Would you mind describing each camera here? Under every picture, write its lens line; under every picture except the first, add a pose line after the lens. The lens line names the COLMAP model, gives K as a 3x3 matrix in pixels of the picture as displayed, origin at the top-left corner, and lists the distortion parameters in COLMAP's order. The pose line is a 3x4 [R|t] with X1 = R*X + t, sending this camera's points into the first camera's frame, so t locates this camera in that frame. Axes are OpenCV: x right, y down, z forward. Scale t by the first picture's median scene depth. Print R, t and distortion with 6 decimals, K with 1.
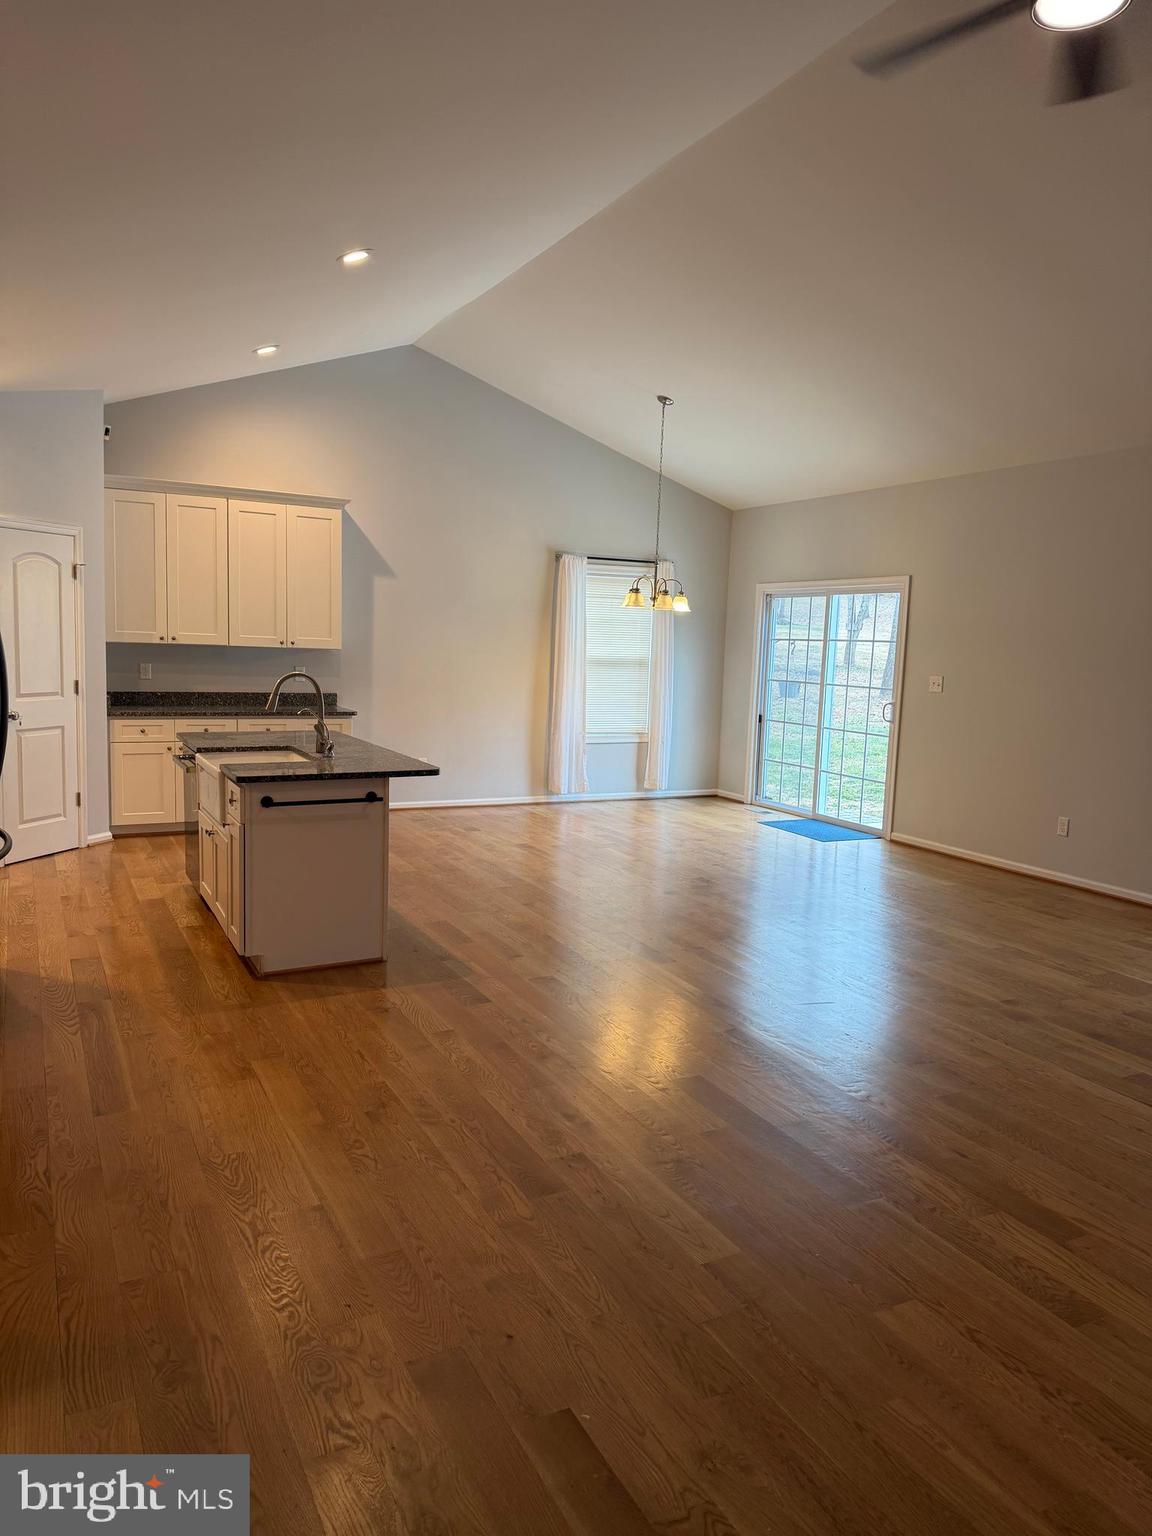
lens RADIAL K [[1071.9, 0, 583.2], [0, 1071.9, 768.4], [0, 0, 1]] dist [0.079184, -0.076065]
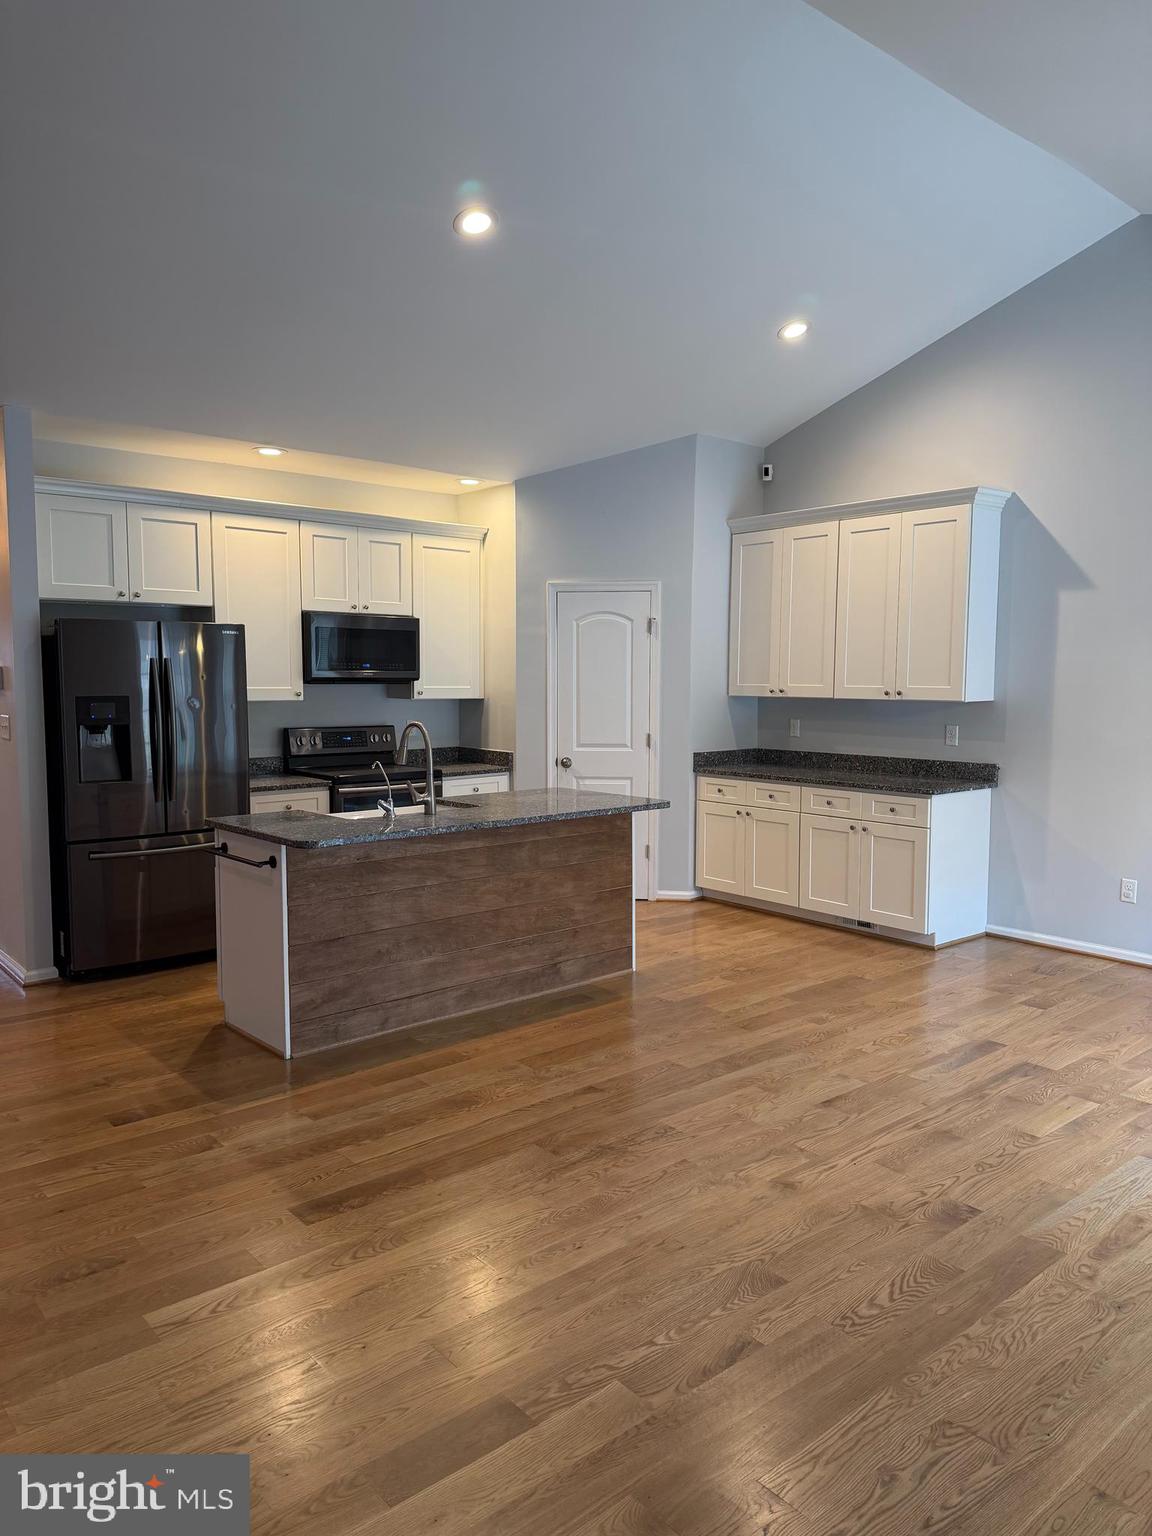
lens RADIAL K [[1071.9, 0, 579.2], [0, 1071.9, 765.4], [0, 0, 1]] dist [0.079184, -0.076065]
pose [[0.224880, 0.050080, -0.973099, 0.459992], [-0.113551, 0.993221, 0.024875, -0.065413], [0.967748, 0.104902, 0.229042, 0.675630]]
